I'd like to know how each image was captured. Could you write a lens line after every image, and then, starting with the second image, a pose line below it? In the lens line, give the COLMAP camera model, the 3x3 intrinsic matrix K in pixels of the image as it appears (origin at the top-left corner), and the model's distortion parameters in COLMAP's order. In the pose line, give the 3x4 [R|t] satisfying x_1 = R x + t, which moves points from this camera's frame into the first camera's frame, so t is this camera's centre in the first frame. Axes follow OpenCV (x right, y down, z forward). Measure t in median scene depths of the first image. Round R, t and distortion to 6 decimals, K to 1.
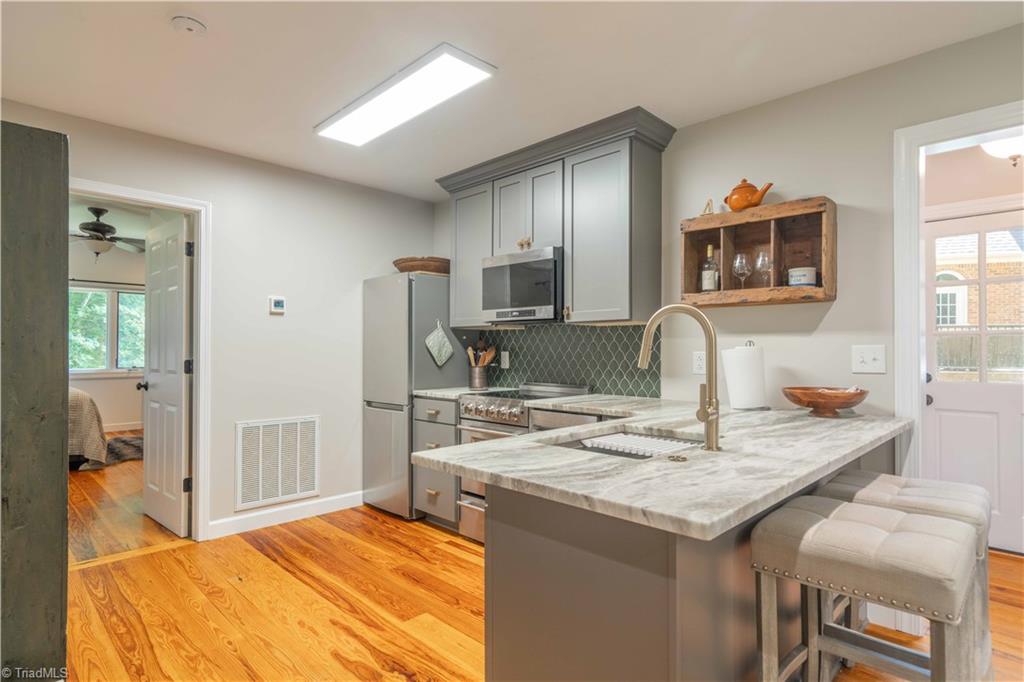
lens RADIAL K [[536.4, 0, 512.4], [0, 536.4, 342.9], [0, 0, 1]] dist [-0.003675, -0.000261]
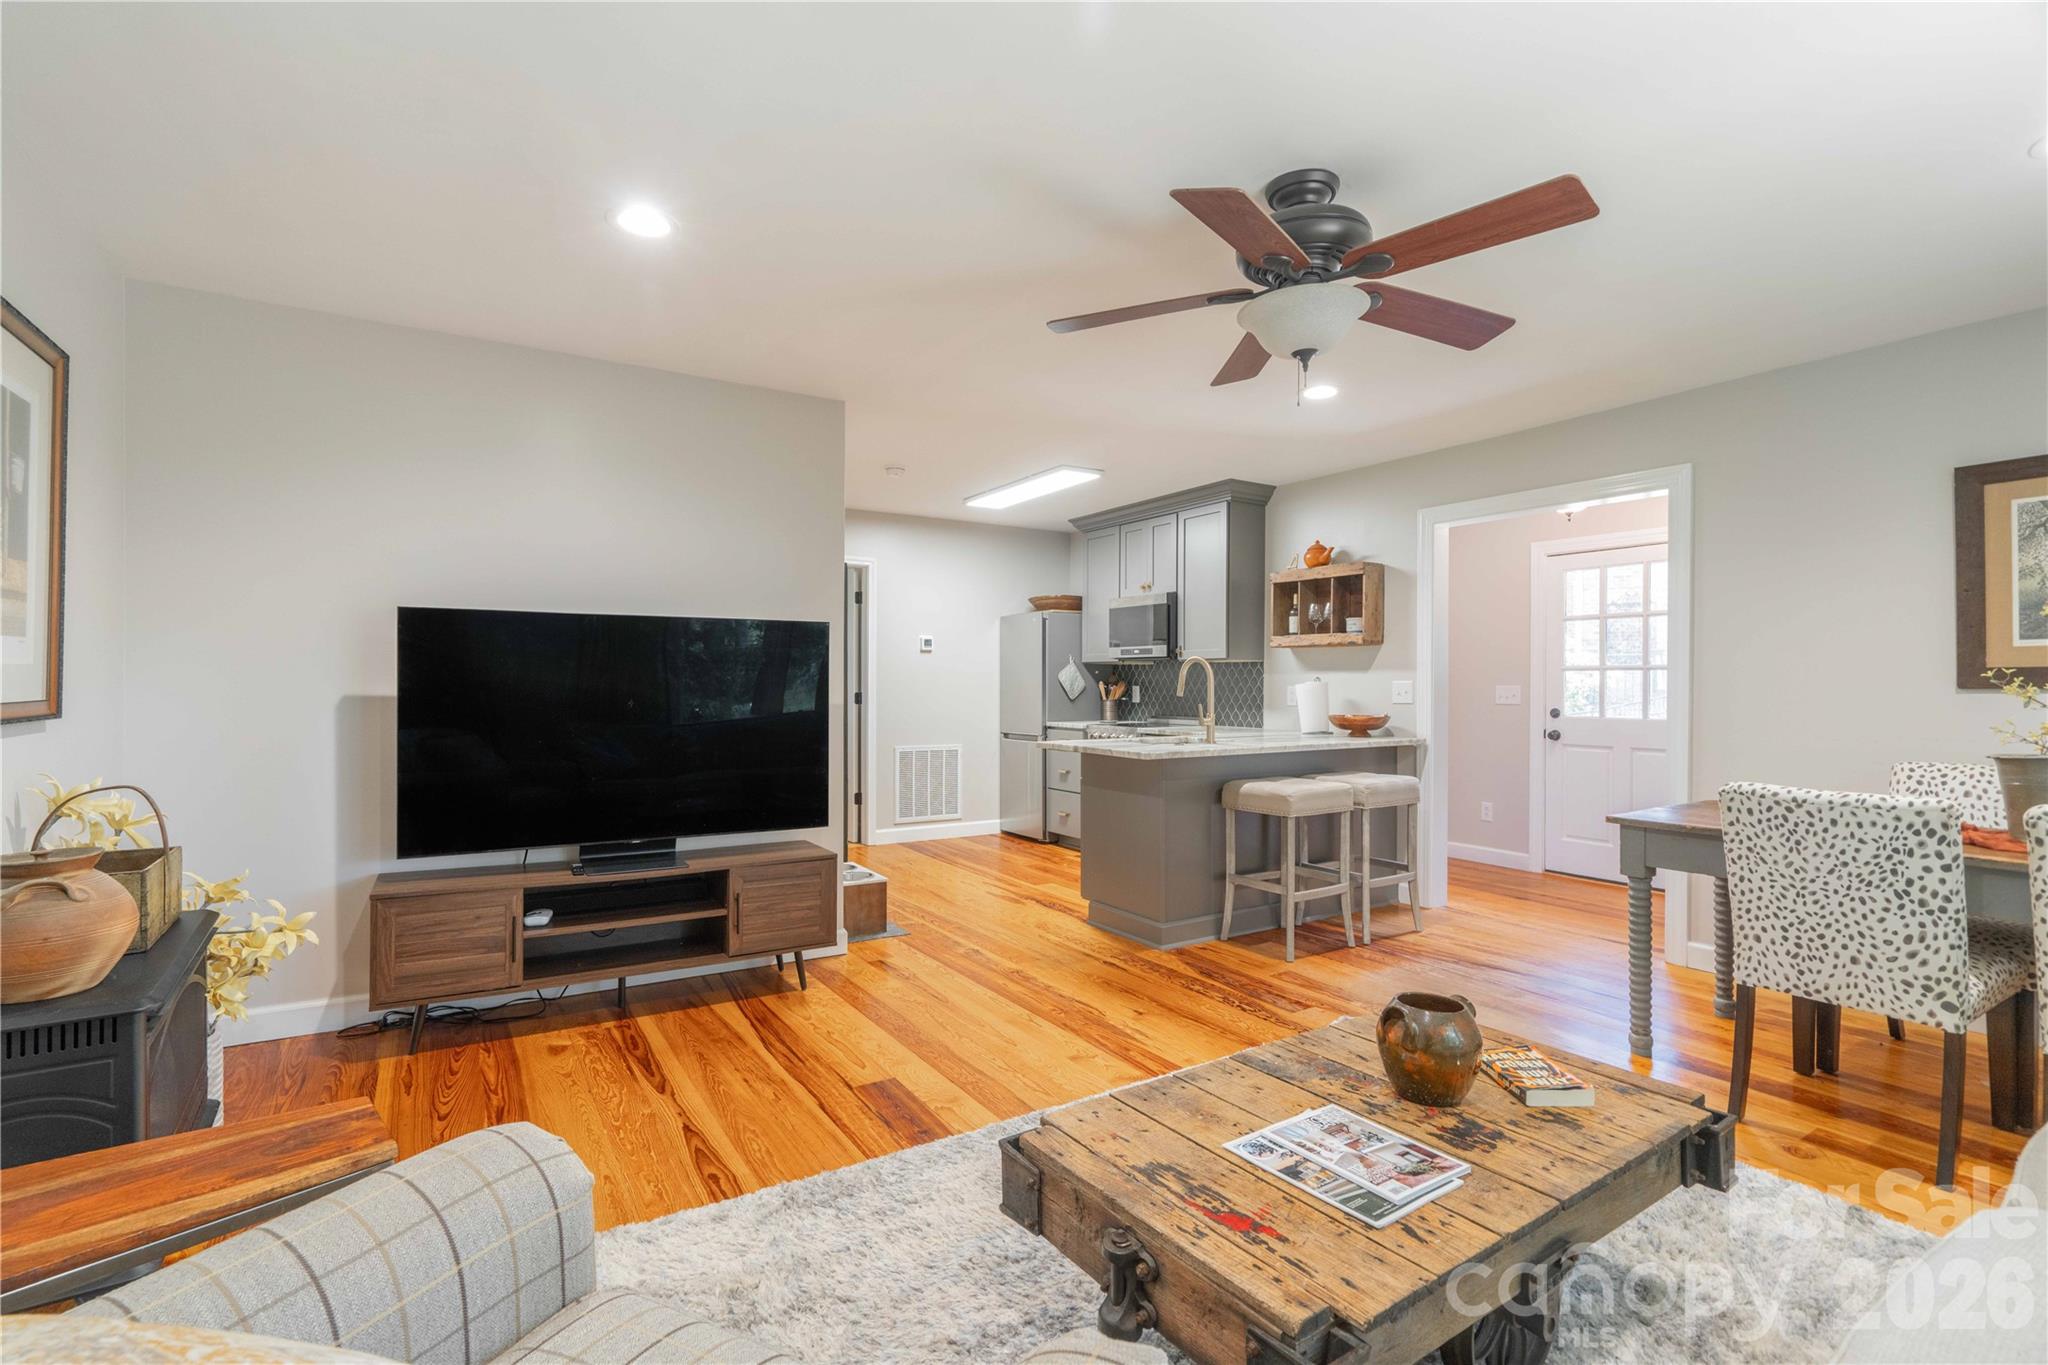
lens RADIAL K [[931.7, 0, 1029.2], [0, 931.7, 681.7], [0, 0, 1]] dist [0.004091, 0.000033]
pose [[0.976276, 0.001162, -0.216526, 0.193248], [0.000951, 0.999953, 0.009655, -0.010494], [0.216527, -0.009632, 0.976229, -0.868162]]
